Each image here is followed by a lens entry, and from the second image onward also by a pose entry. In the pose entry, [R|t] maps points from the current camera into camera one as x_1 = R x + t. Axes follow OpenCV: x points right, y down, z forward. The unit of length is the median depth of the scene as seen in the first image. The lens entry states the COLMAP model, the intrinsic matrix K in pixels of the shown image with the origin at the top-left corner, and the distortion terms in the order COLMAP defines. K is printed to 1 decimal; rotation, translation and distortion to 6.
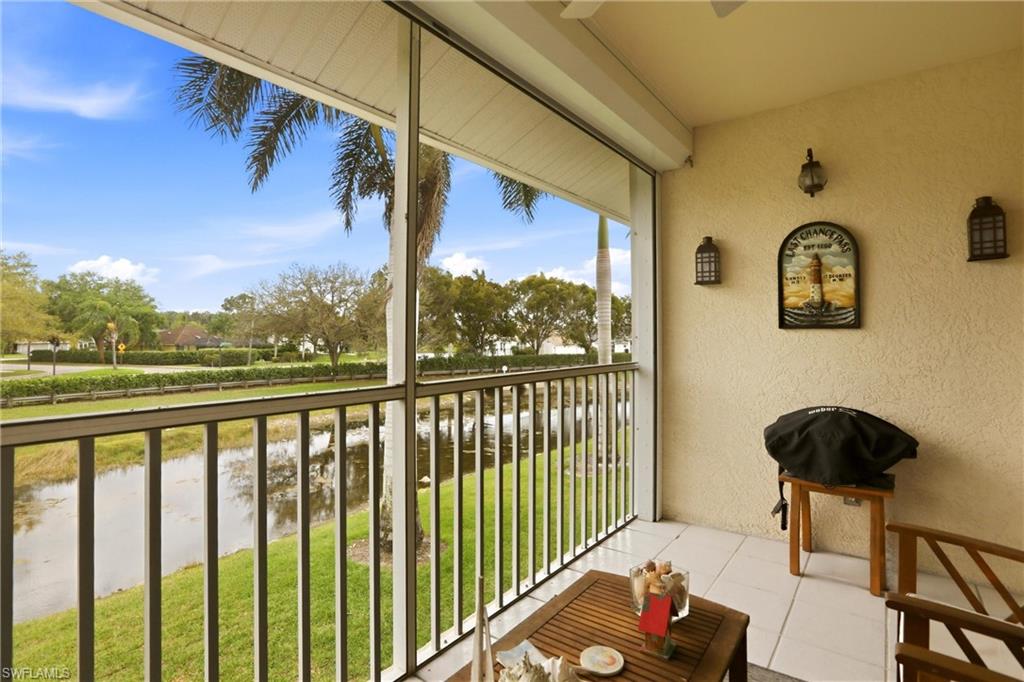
lens RADIAL K [[484.2, 0, 520.0], [0, 484.2, 336.7], [0, 0, 1]] dist [-0.047477, 0.017632]
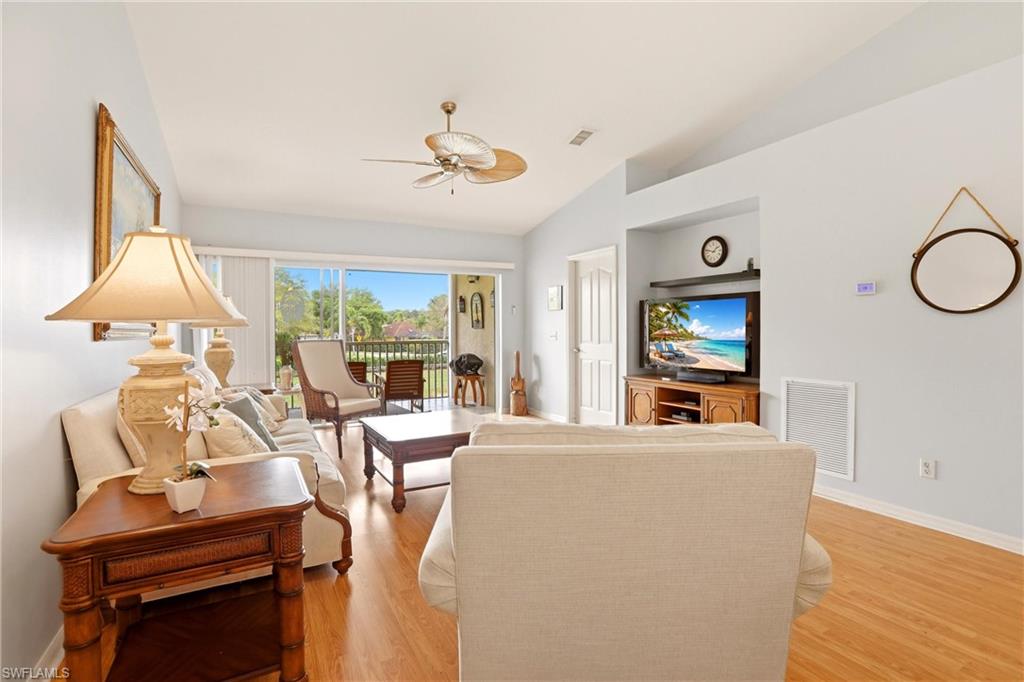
lens RADIAL K [[477.3, 0, 518.5], [0, 477.3, 331.4], [0, 0, 1]] dist [-0.027061, -0.000023]
pose [[0.924744, -0.007339, -0.380519, 0.086387], [0.010126, 0.999935, 0.005321, -0.000454], [0.380455, -0.008773, 0.924758, -0.072422]]
